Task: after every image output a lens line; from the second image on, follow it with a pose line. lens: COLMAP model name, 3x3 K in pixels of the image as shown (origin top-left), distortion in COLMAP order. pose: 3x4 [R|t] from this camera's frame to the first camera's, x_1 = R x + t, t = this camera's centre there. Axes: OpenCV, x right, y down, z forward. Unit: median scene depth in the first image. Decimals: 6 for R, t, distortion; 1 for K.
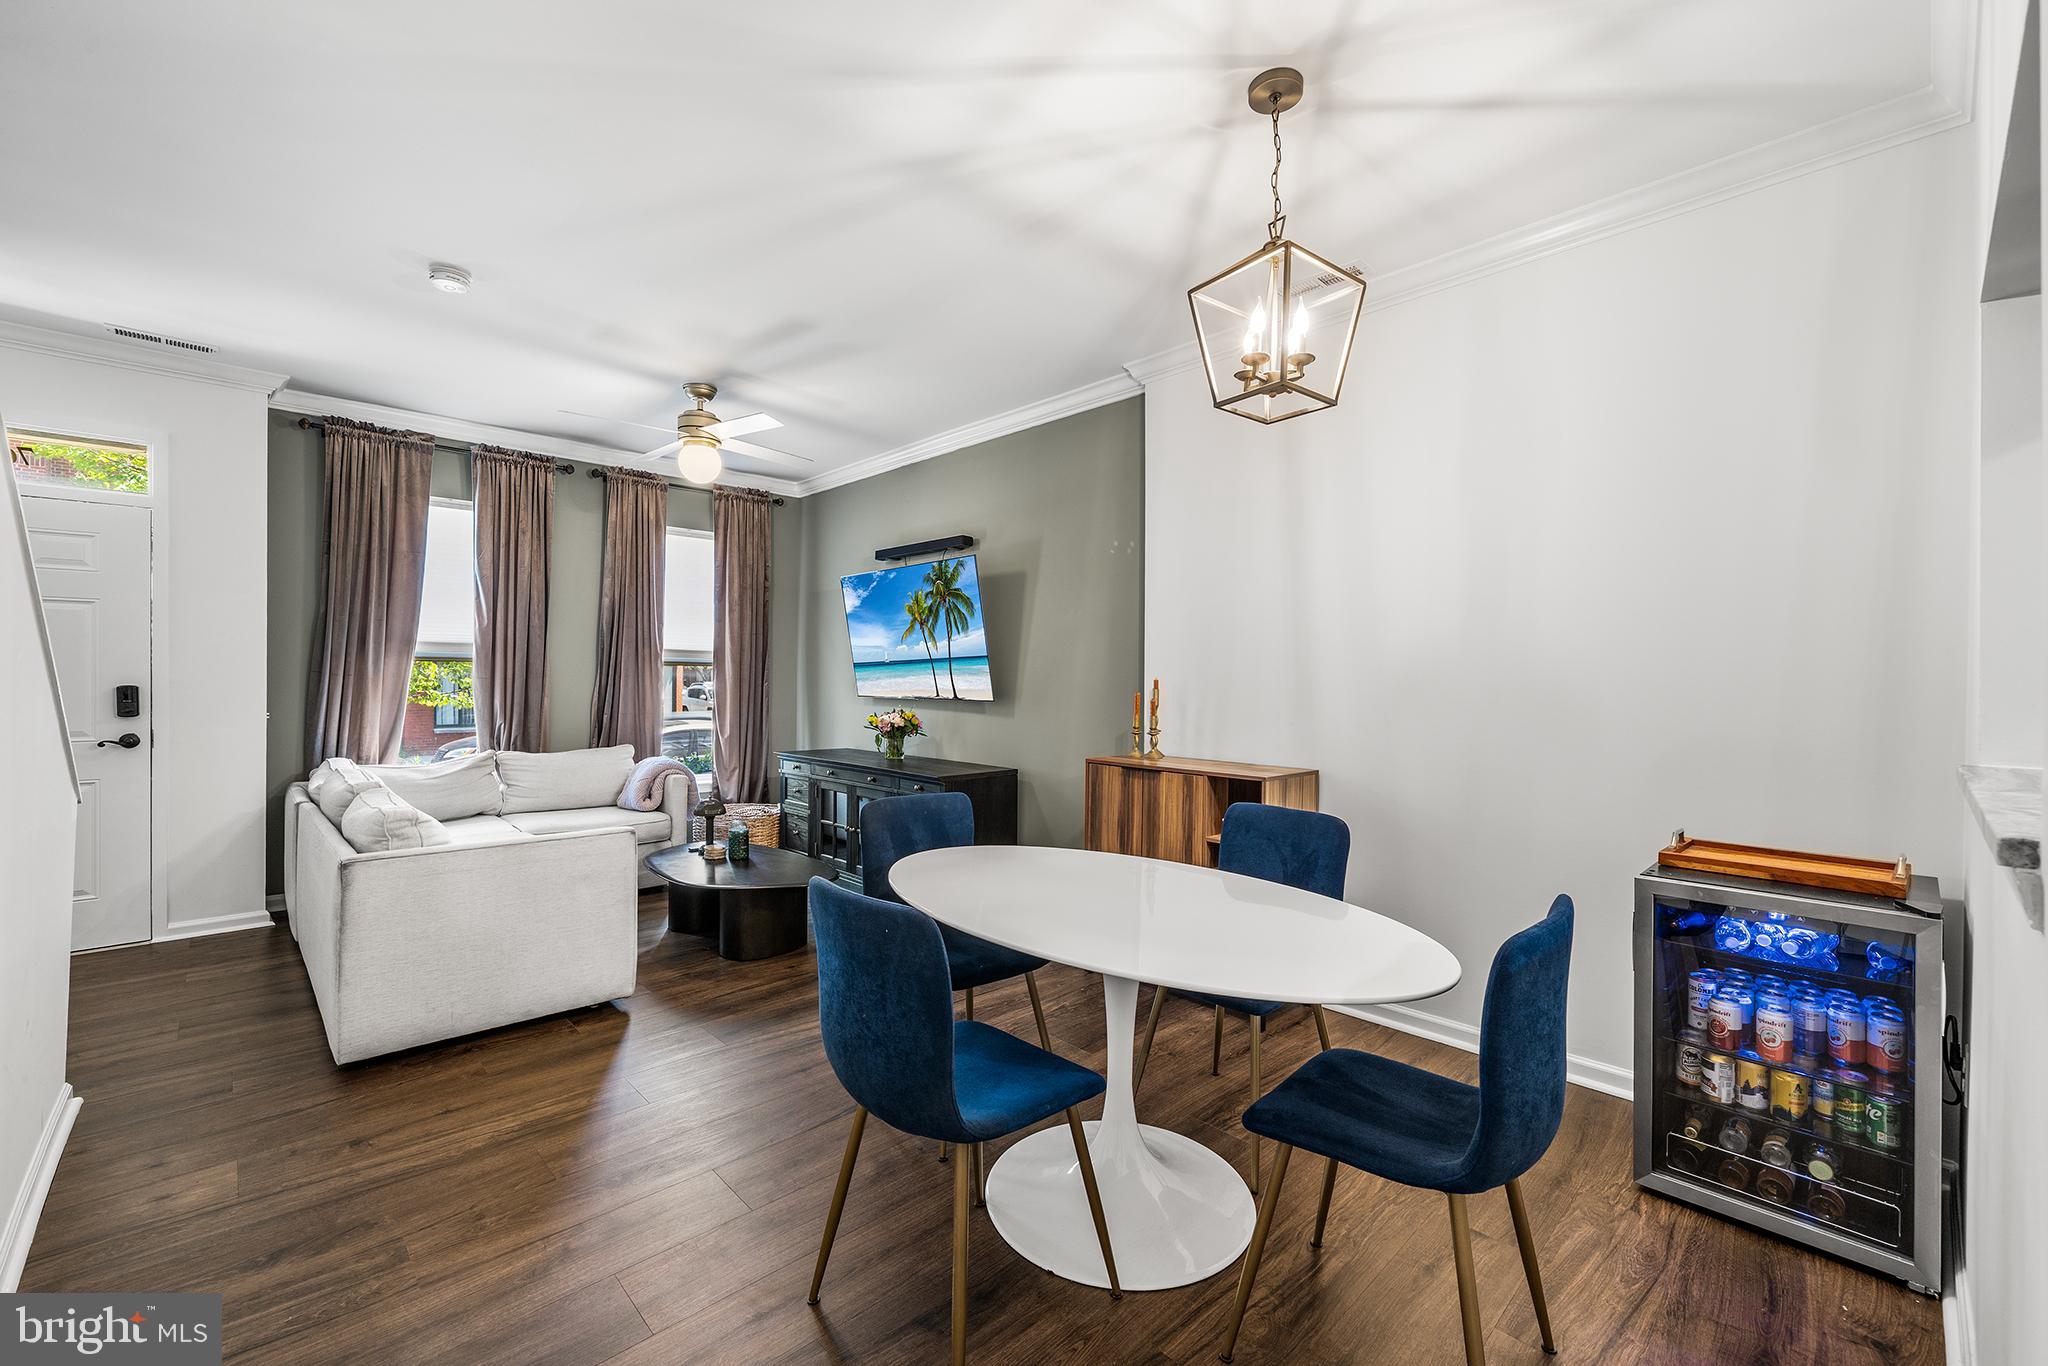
lens RADIAL K [[836.4, 0, 1024.0], [0, 836.4, 683.0], [0, 0, 1]] dist [-0.003333, 0.000209]
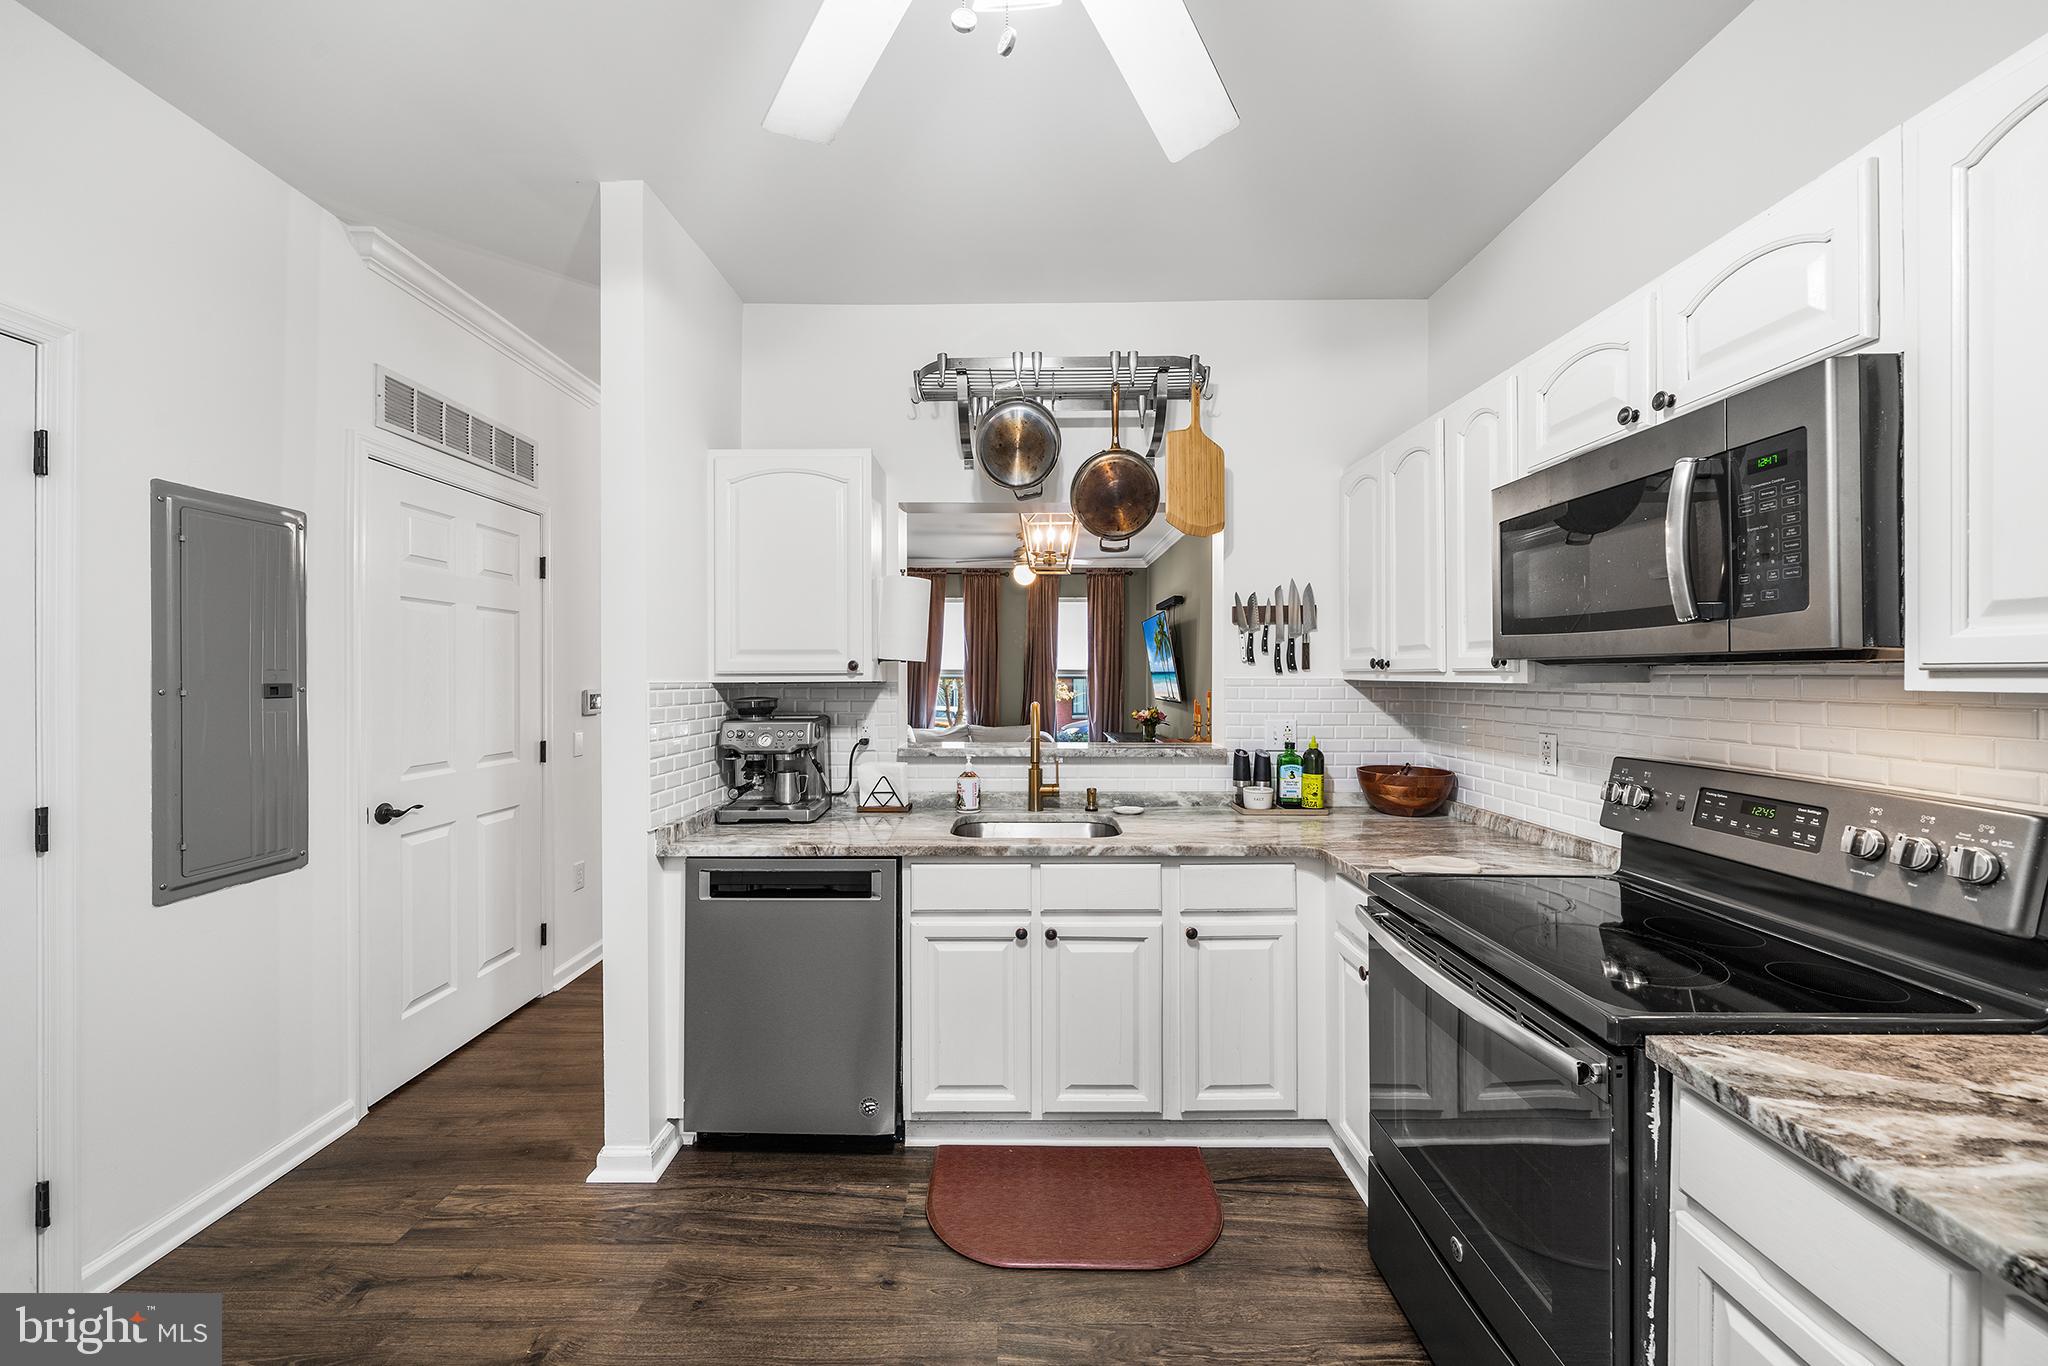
lens RADIAL K [[760.4, 0, 1023.1], [0, 760.4, 678.2], [0, 0, 1]] dist [-0.001509, -0.000120]
pose [[0.729374, -0.005235, -0.684095, 0.680841], [0.003707, 0.999986, -0.003701, -0.020880], [0.684105, 0.000164, 0.729383, -0.216179]]
